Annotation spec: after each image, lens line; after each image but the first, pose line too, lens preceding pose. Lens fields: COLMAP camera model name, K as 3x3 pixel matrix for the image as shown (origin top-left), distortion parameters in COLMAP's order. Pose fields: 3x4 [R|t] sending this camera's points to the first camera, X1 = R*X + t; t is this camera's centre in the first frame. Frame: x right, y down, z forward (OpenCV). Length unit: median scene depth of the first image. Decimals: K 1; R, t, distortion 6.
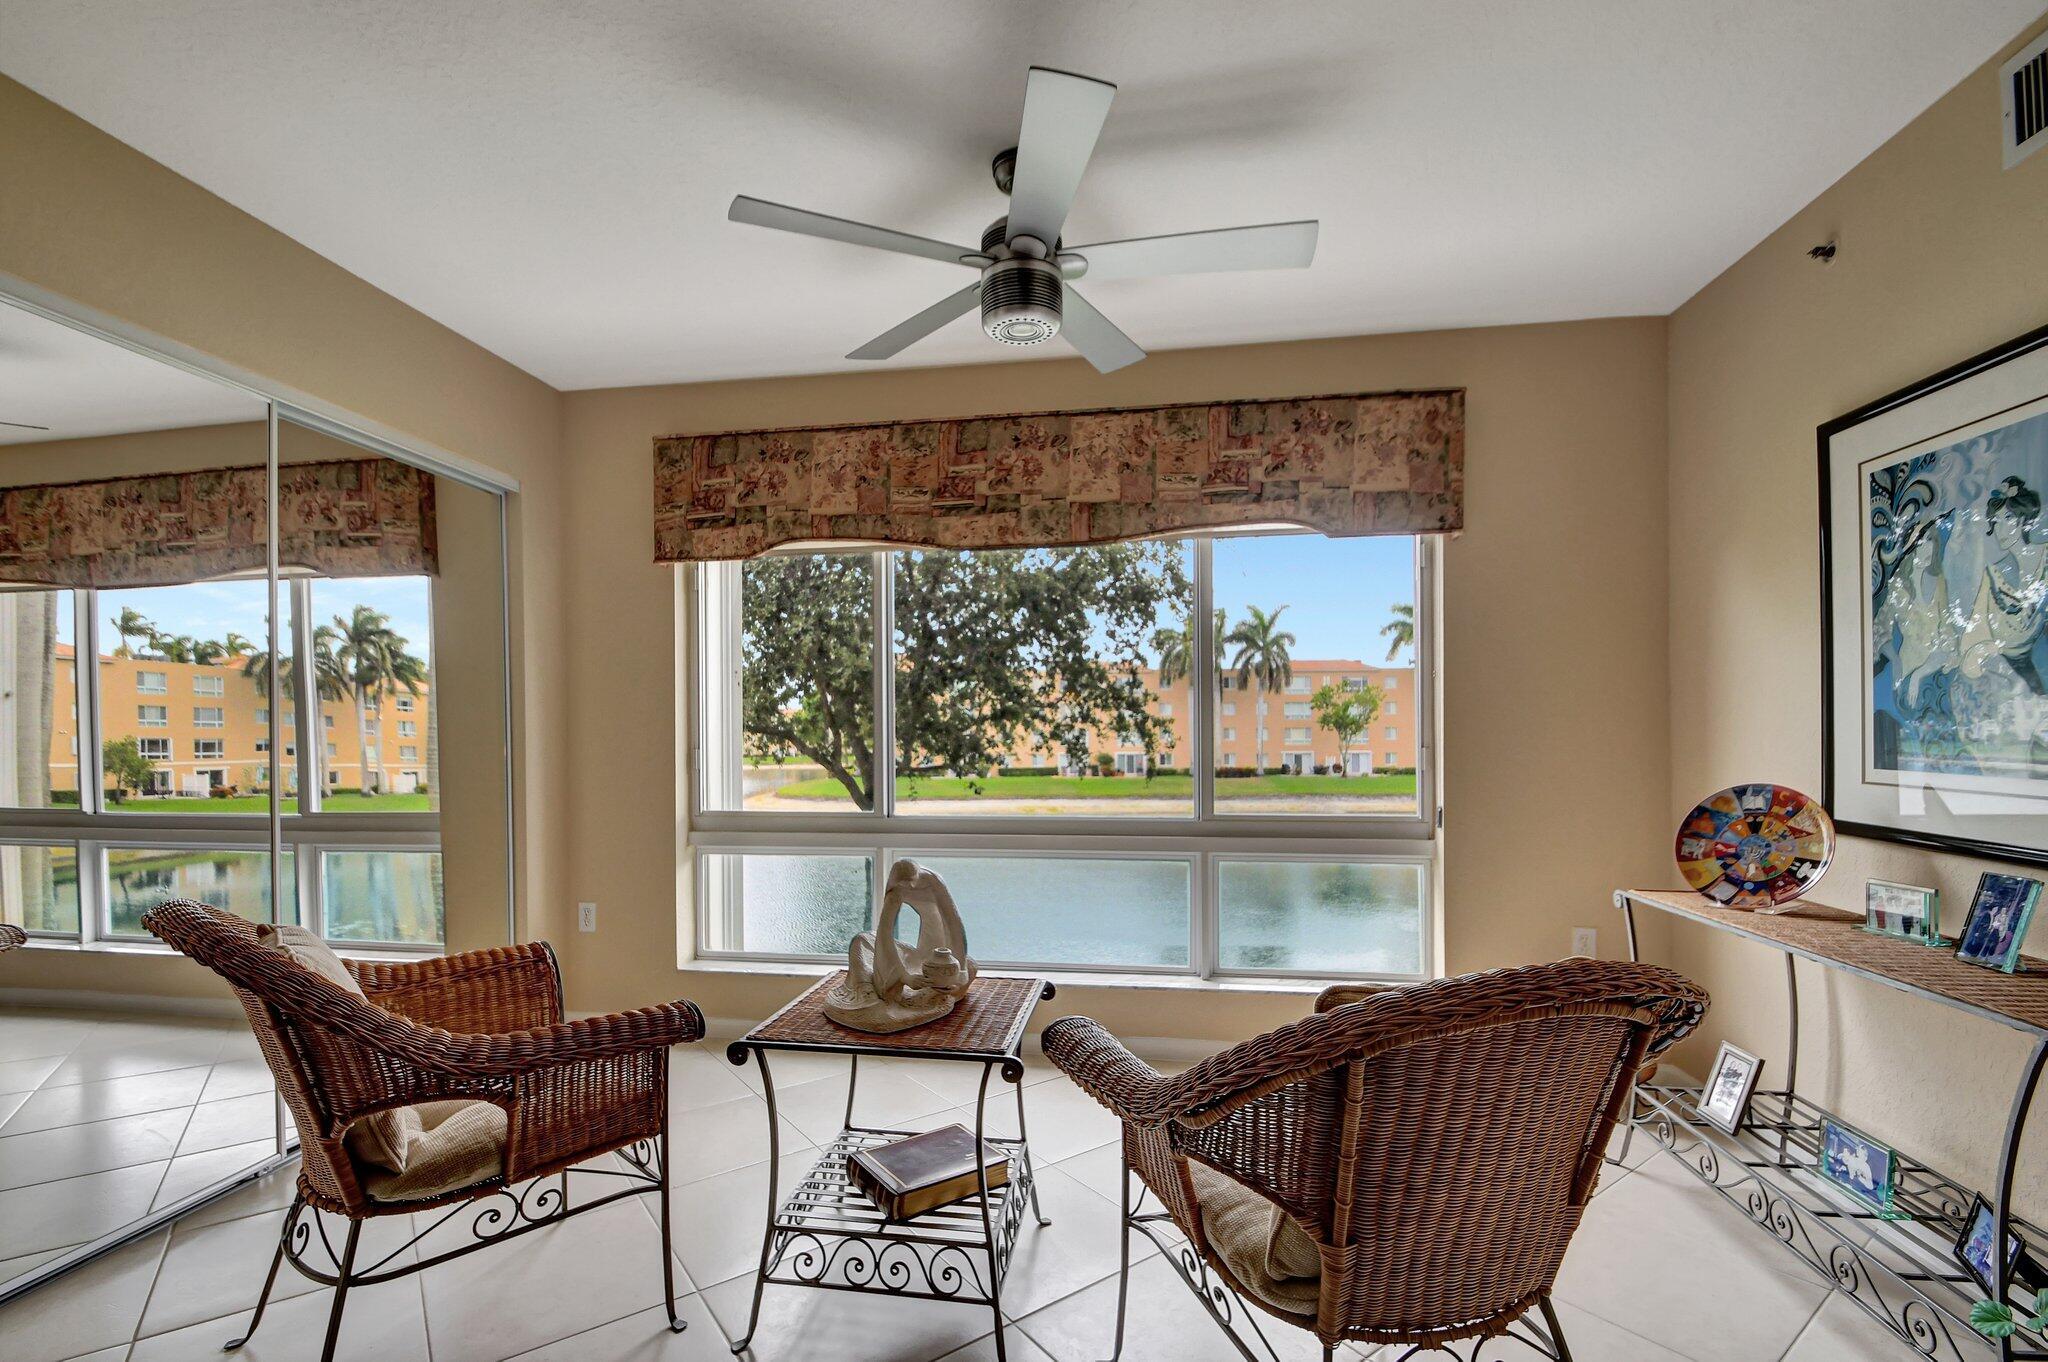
lens RADIAL K [[917.8, 0, 1019.7], [0, 917.8, 732.8], [0, 0, 1]] dist [0.029939, -0.000228]
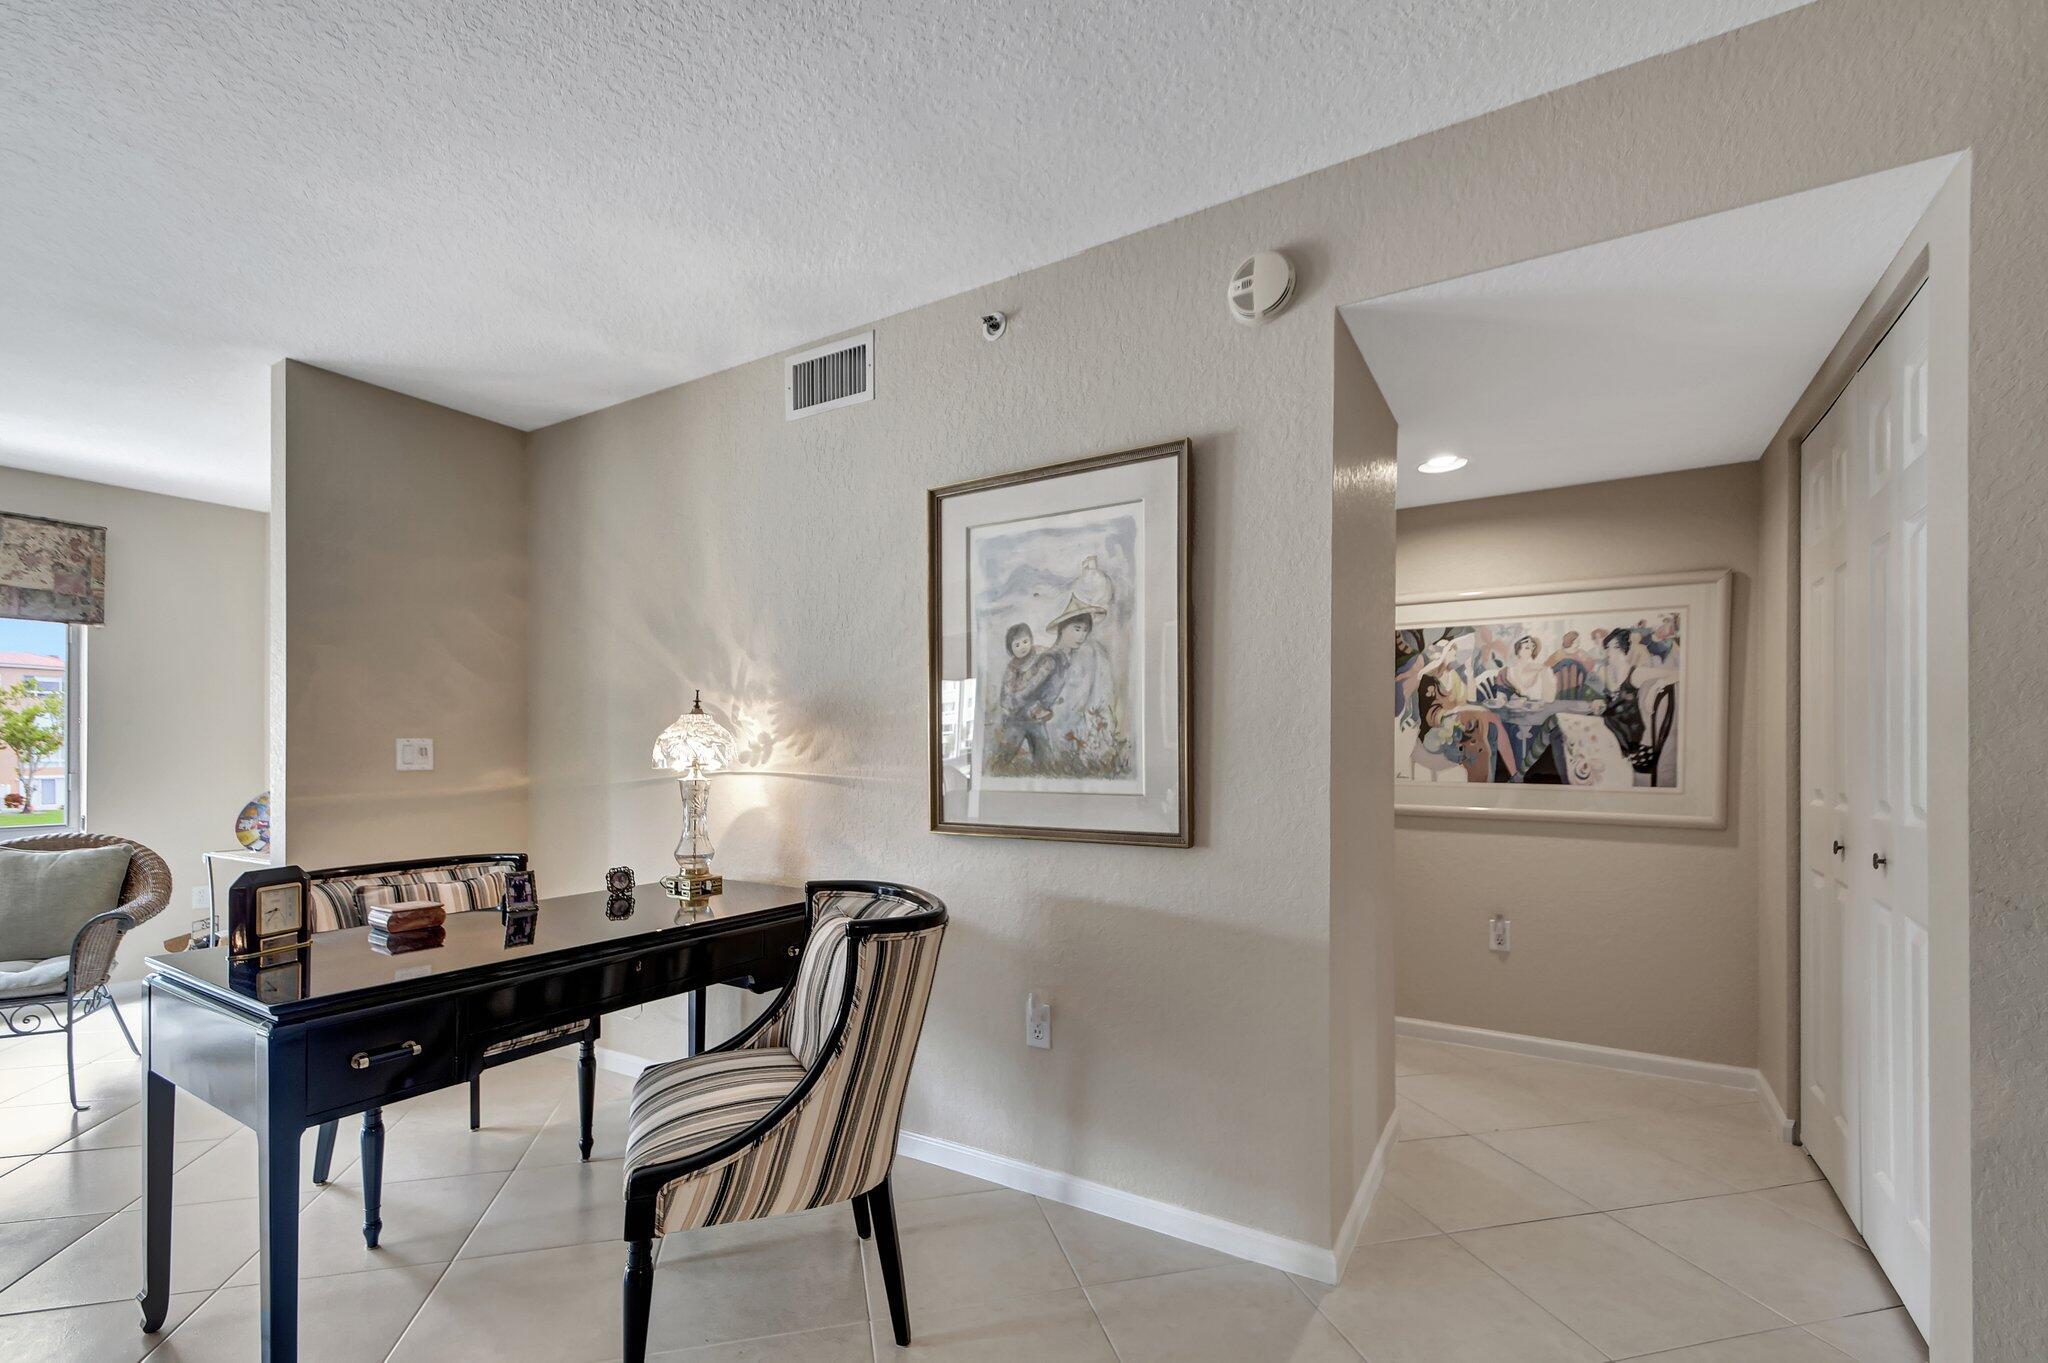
lens RADIAL K [[894.3, 0, 1009.1], [0, 894.3, 741.1], [0, 0, 1]] dist [0.039637, -0.015865]
pose [[0.400591, 0.015768, 0.916121, -0.248550], [-0.004488, 0.999874, -0.015247, -0.016743], [-0.916246, 0.001996, 0.400611, -0.818879]]
